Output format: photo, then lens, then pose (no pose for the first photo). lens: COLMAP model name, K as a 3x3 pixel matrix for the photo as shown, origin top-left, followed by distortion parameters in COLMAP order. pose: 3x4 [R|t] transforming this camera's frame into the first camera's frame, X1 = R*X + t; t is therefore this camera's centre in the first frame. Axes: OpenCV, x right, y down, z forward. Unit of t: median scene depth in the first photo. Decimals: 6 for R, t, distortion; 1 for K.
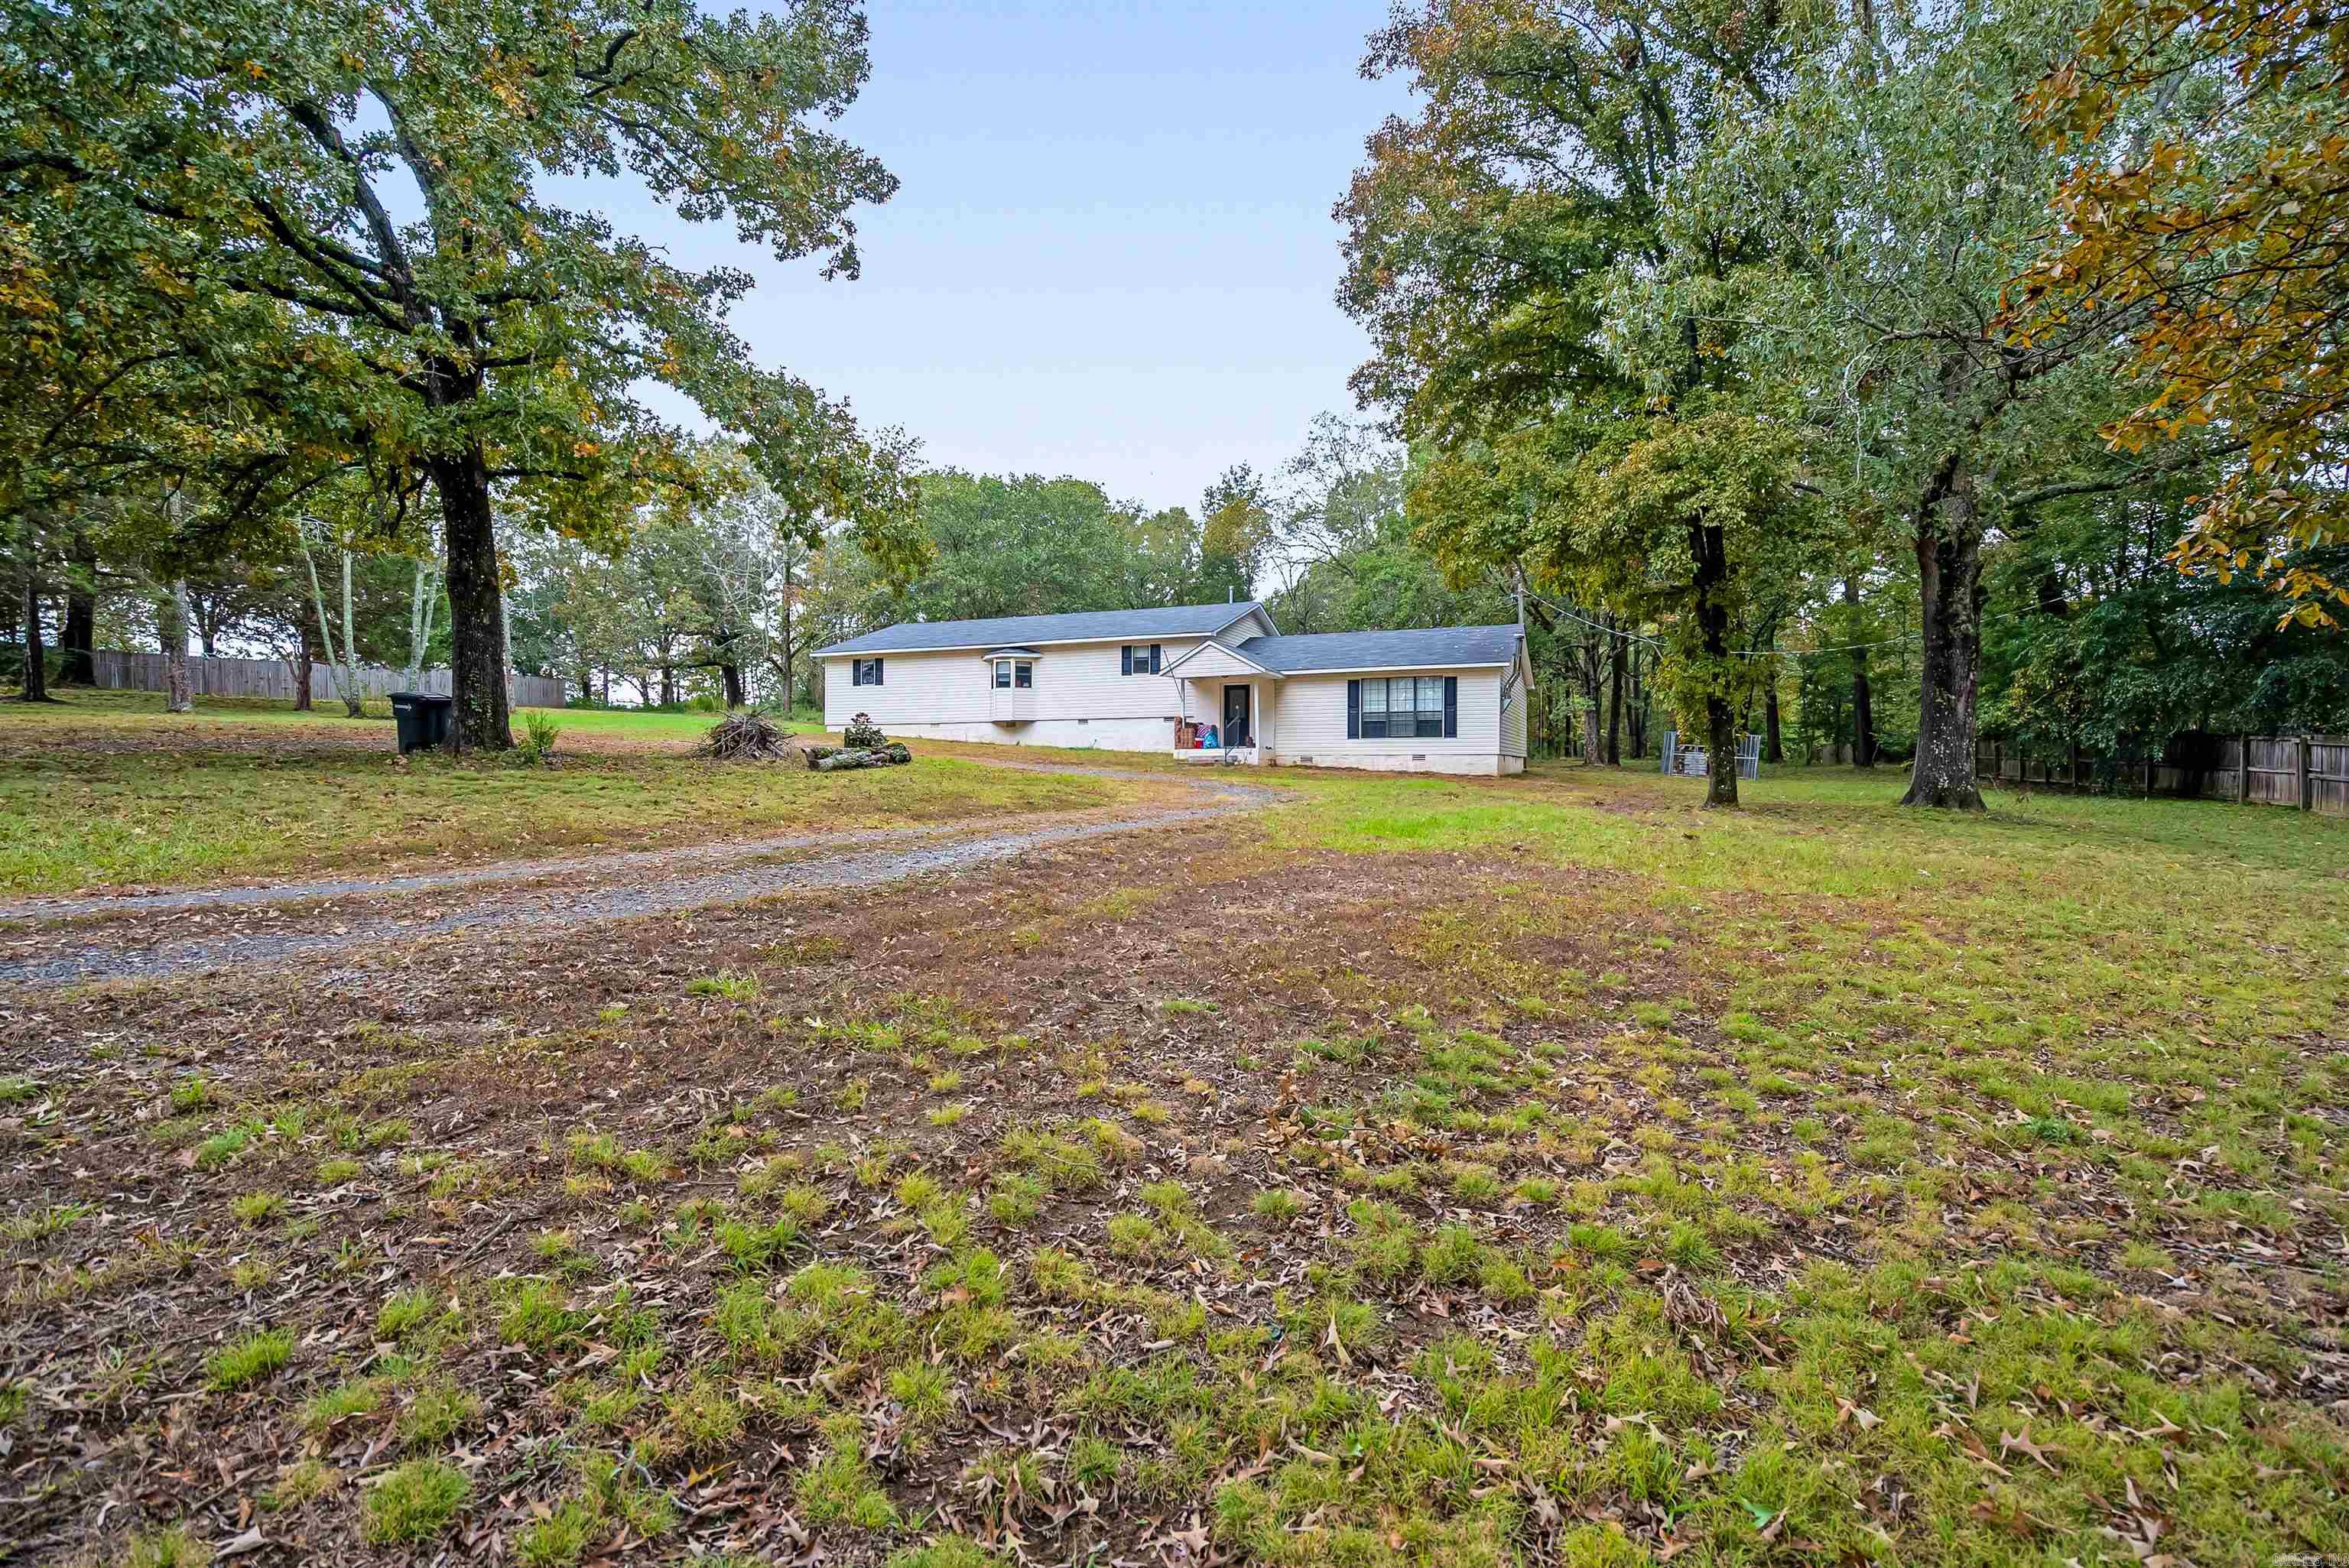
lens RADIAL K [[1065.1, 0, 1163.9], [0, 1065.1, 793.9], [0, 0, 1]] dist [-0.002901, -0.000192]
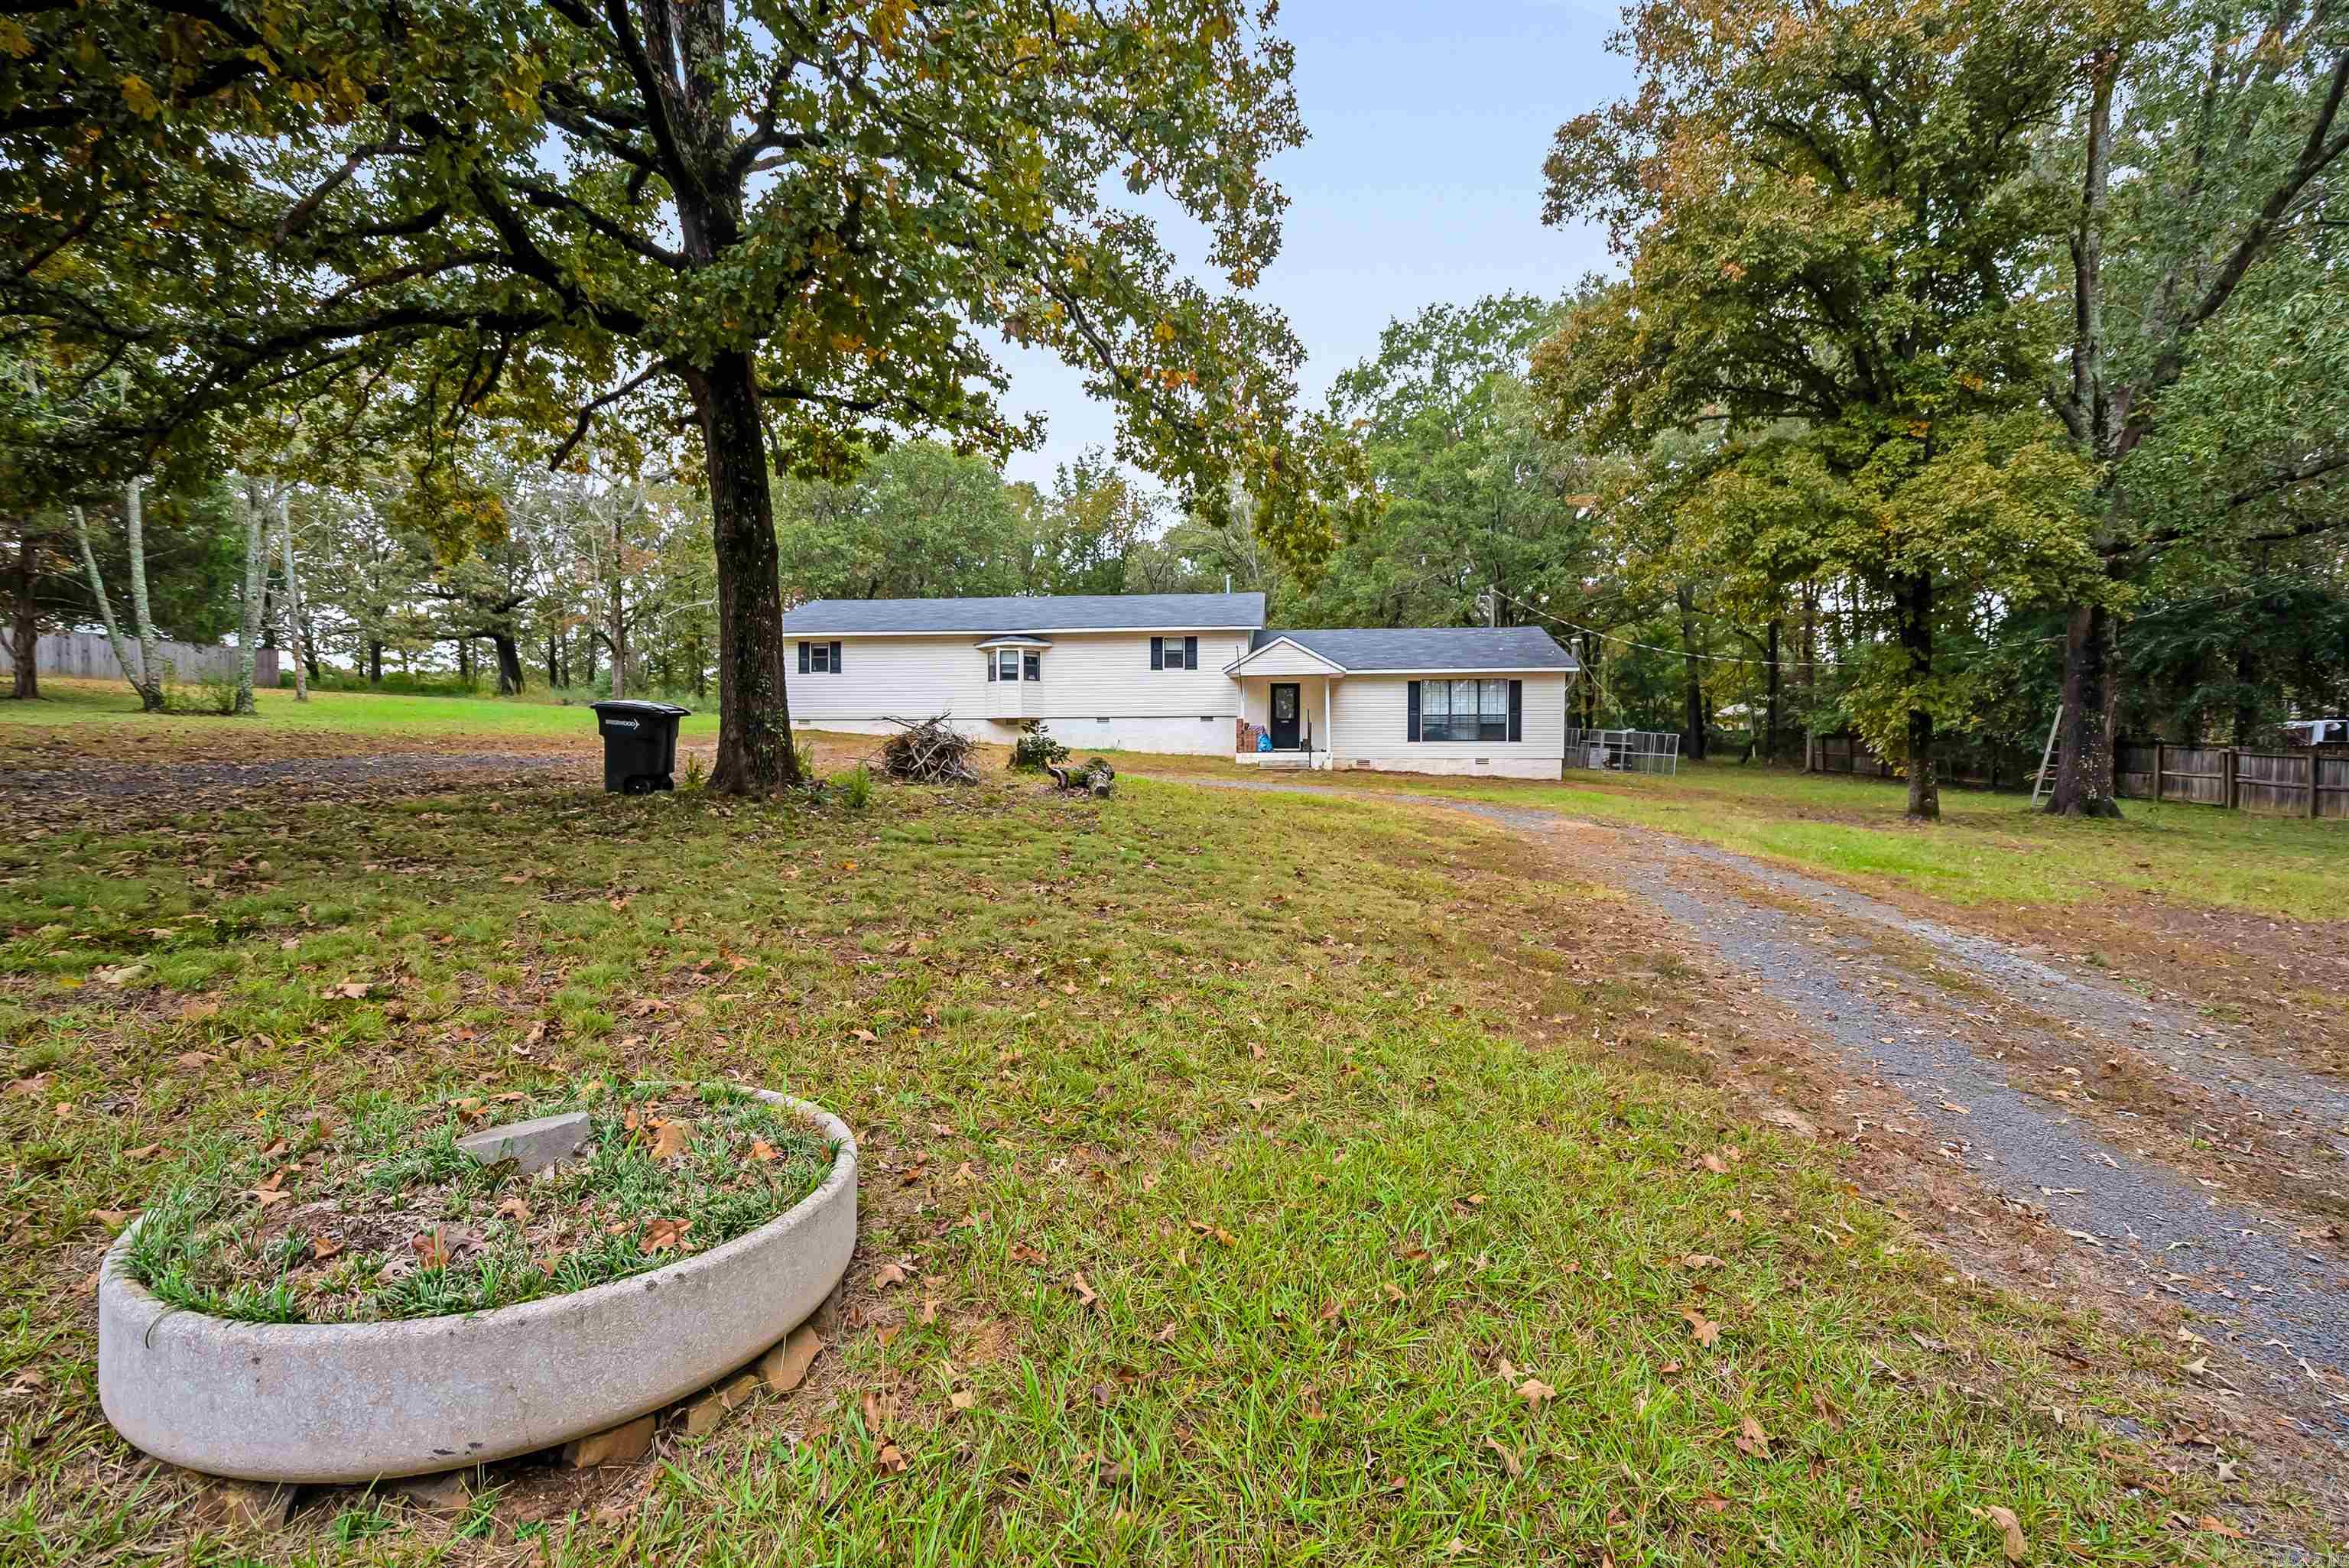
lens RADIAL K [[1070.7, 0, 1174.5], [0, 1070.7, 784.0], [0, 0, 1]] dist [-0.000002, 0.000052]
pose [[0.956778, -0.010975, 0.290614, -0.301299], [0.008313, 0.999911, 0.010394, -0.024299], [-0.290702, -0.007529, 0.956784, 0.123921]]
